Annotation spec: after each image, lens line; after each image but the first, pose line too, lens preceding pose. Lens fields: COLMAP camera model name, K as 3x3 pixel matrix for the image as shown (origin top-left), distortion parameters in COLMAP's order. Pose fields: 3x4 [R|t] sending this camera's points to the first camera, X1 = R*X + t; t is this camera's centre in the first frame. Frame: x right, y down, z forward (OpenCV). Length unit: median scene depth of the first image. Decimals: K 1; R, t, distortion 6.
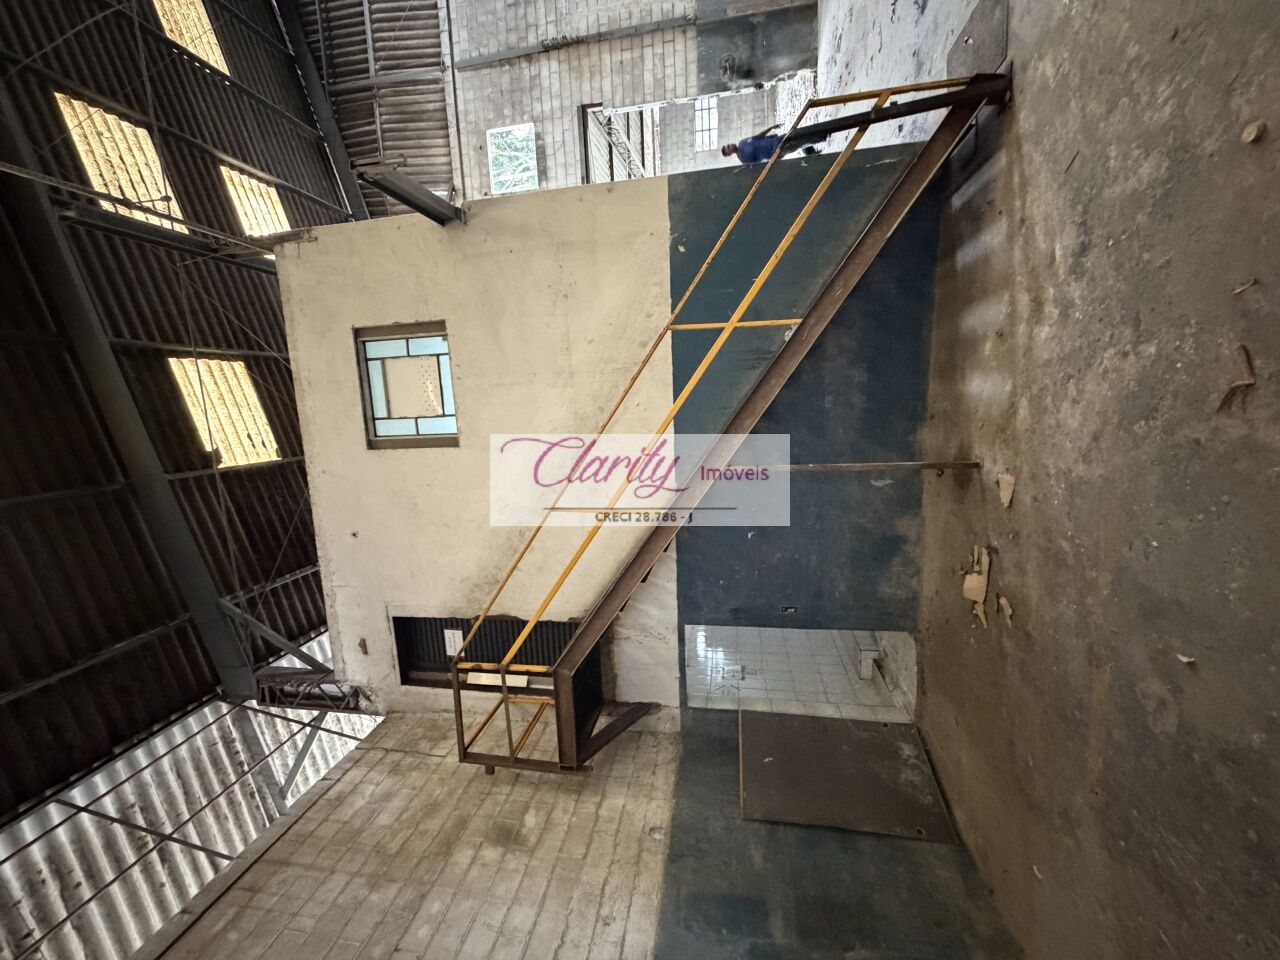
lens RADIAL K [[515.0, 0, 640.0], [0, 515.0, 480.0], [0, 0, 1]] dist [-0.003040, -0.000504]
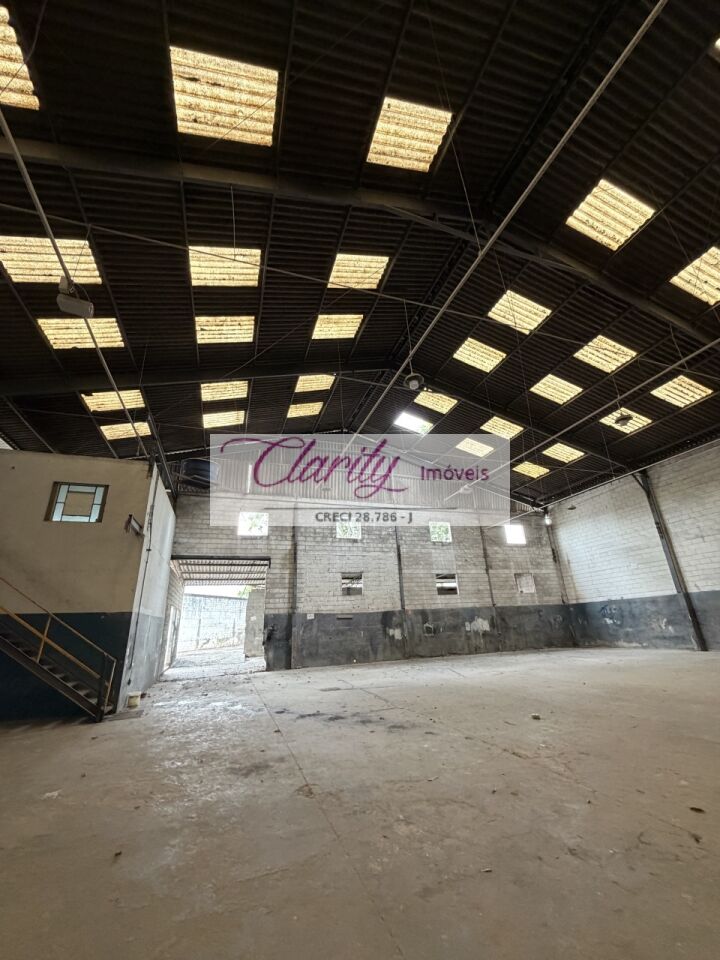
lens RADIAL K [[386.3, 0, 360.0], [0, 386.3, 480.0], [0, 0, 1]] dist [-0.003040, -0.000504]
pose [[-0.065409, 0.975784, -0.208729, -0.129063], [-0.861685, -0.160719, -0.481319, -0.226641], [-0.503210, 0.148377, 0.851331, -0.690853]]
